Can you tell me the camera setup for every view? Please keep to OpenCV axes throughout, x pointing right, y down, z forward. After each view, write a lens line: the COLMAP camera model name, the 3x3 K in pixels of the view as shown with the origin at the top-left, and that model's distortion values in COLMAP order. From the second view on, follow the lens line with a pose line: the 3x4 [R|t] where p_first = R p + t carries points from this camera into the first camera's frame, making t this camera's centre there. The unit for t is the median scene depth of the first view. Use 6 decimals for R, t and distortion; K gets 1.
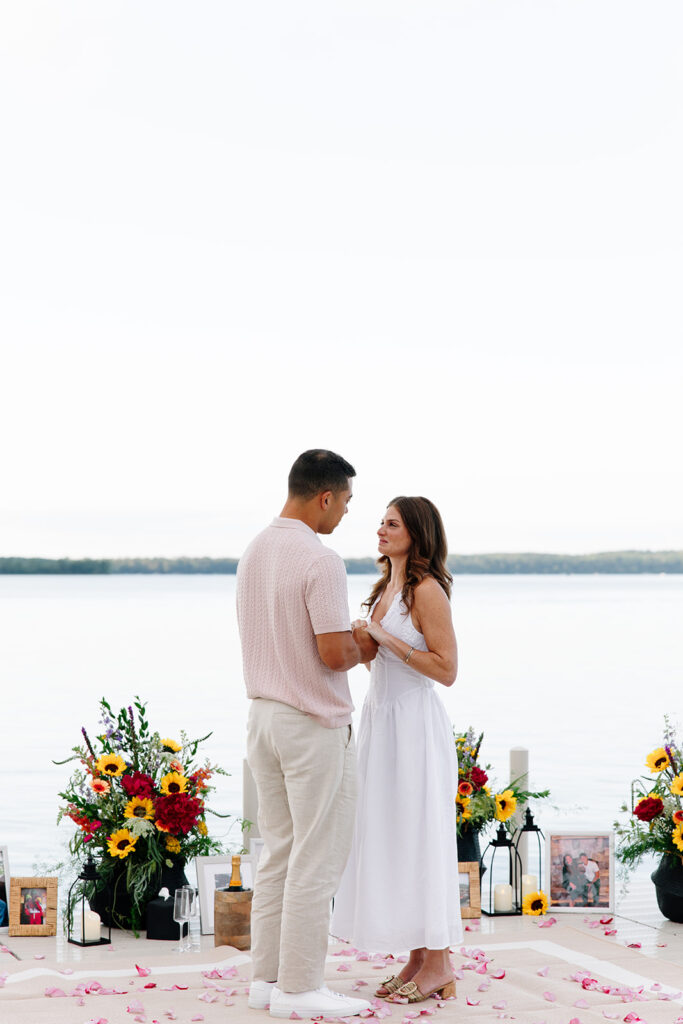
lens RADIAL K [[2031.8, 0, 341.5], [0, 2031.8, 512.0], [0, 0, 1]] dist [-0.047737, -0.297295]
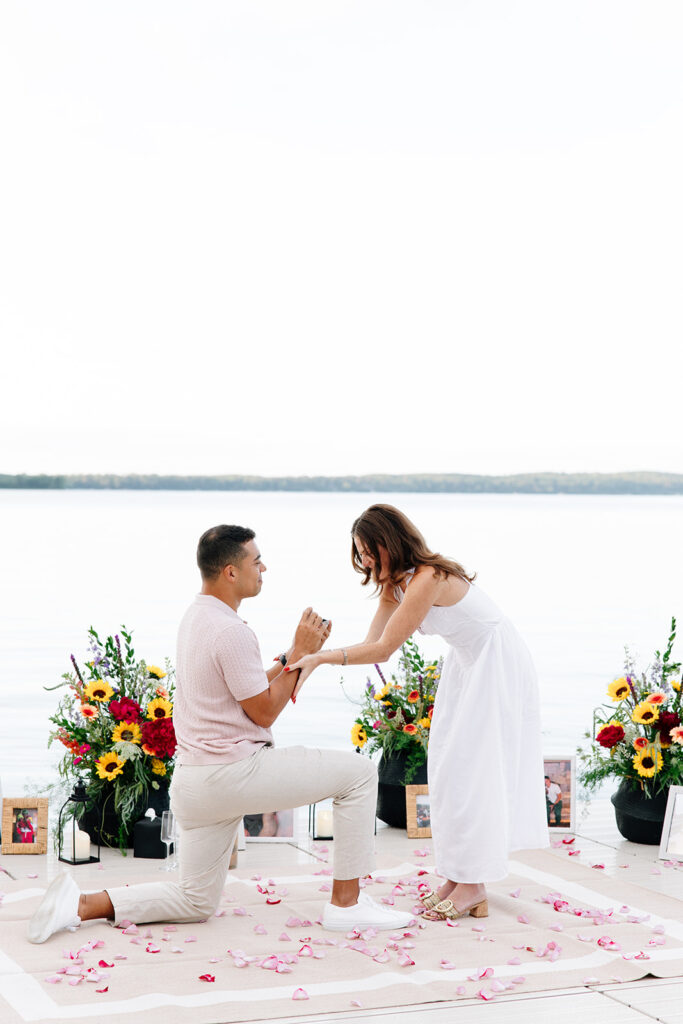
lens RADIAL K [[1885.8, 0, 346.2], [0, 1885.8, 541.5], [0, 0, 1]] dist [-0.081185, 0.150541]
pose [[0.999357, 0.009667, 0.034527, -0.020687], [-0.011603, 0.998347, 0.056295, -0.007920], [-0.033925, -0.056660, 0.997817, 0.033592]]
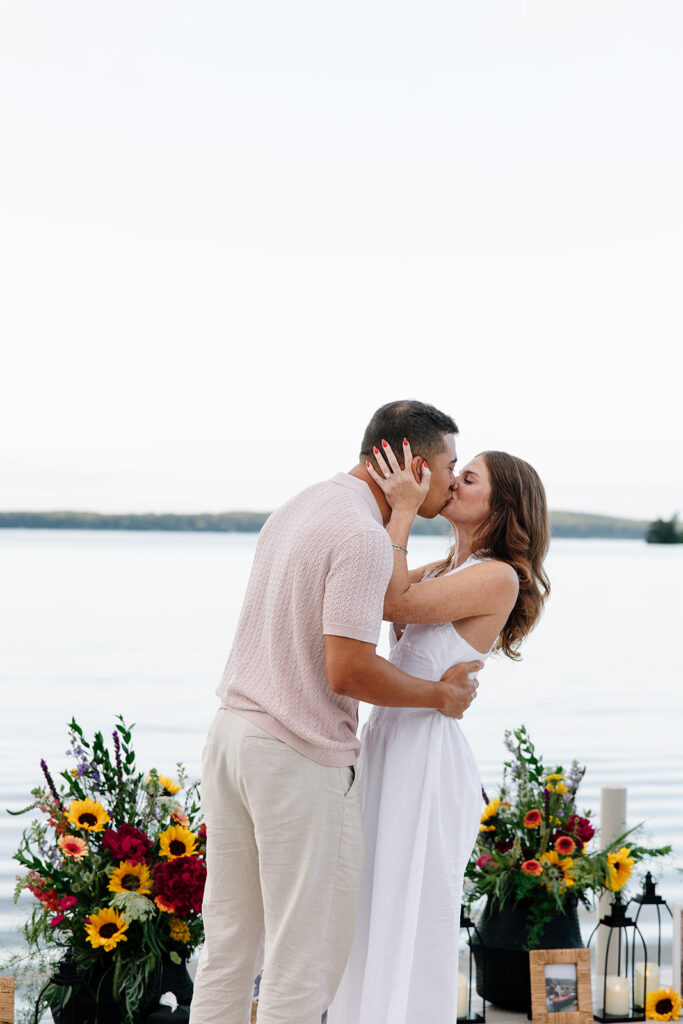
lens RADIAL K [[2270.5, 0, 343.4], [0, 2270.5, 626.4], [0, 0, 1]] dist [-0.040892, -0.253405]
pose [[0.995523, 0.013445, 0.093555, -0.099004], [-0.020090, 0.997313, 0.070450, 0.003300], [-0.092357, -0.072014, 0.993118, 0.220515]]
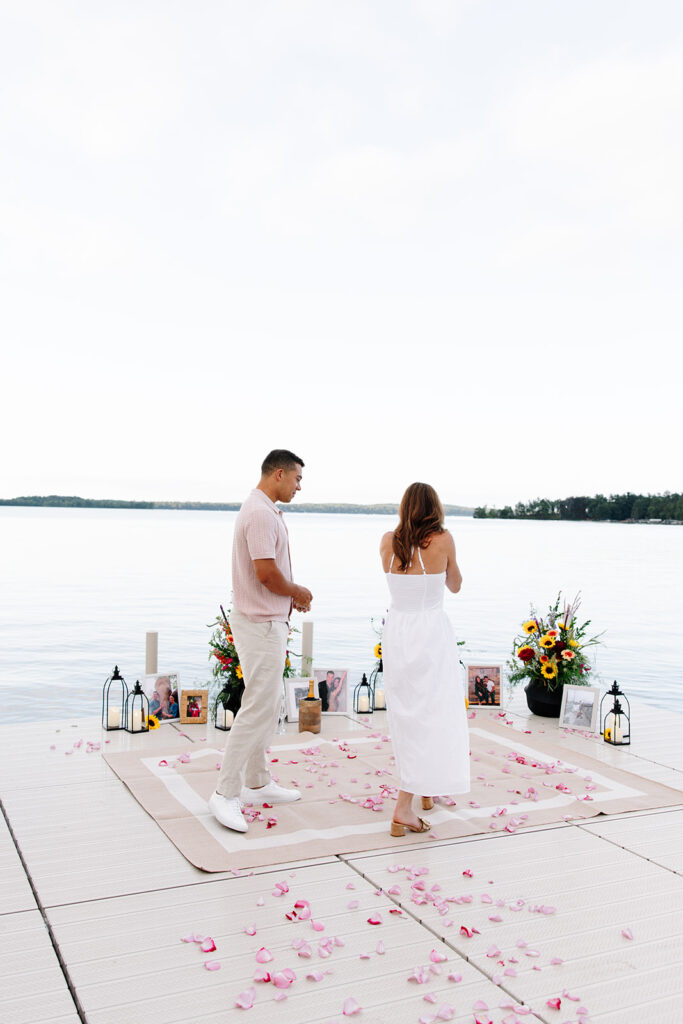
lens RADIAL K [[920.5, 0, 341.1], [0, 920.5, 498.7], [0, 0, 1]] dist [0.028543, -0.001114]
pose [[0.996215, 0.025249, 0.083172, -0.092086], [-0.026531, 0.999545, 0.014343, -0.003915], [-0.082772, -0.016495, 0.996432, 0.173248]]
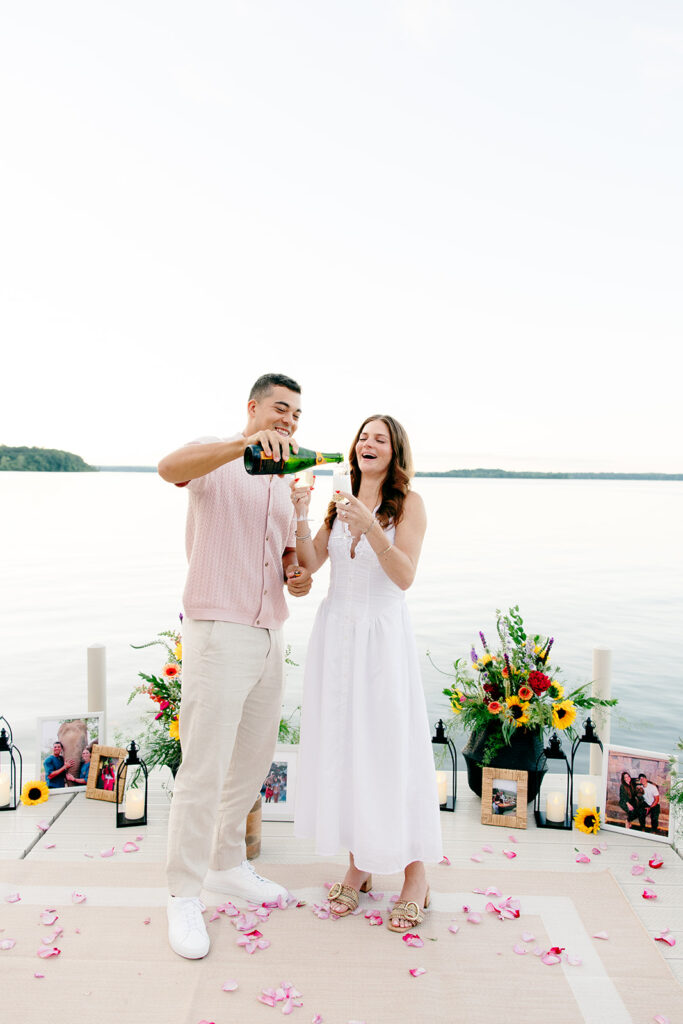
lens RADIAL K [[834.1, 0, 338.1], [0, 834.1, 512.1], [0, 0, 1]] dist [0.057393, -0.006519]
pose [[0.930840, 0.031443, -0.364073, 0.132138], [-0.005457, 0.997376, 0.072186, 0.012794], [0.365388, -0.065206, 0.928569, 0.595549]]
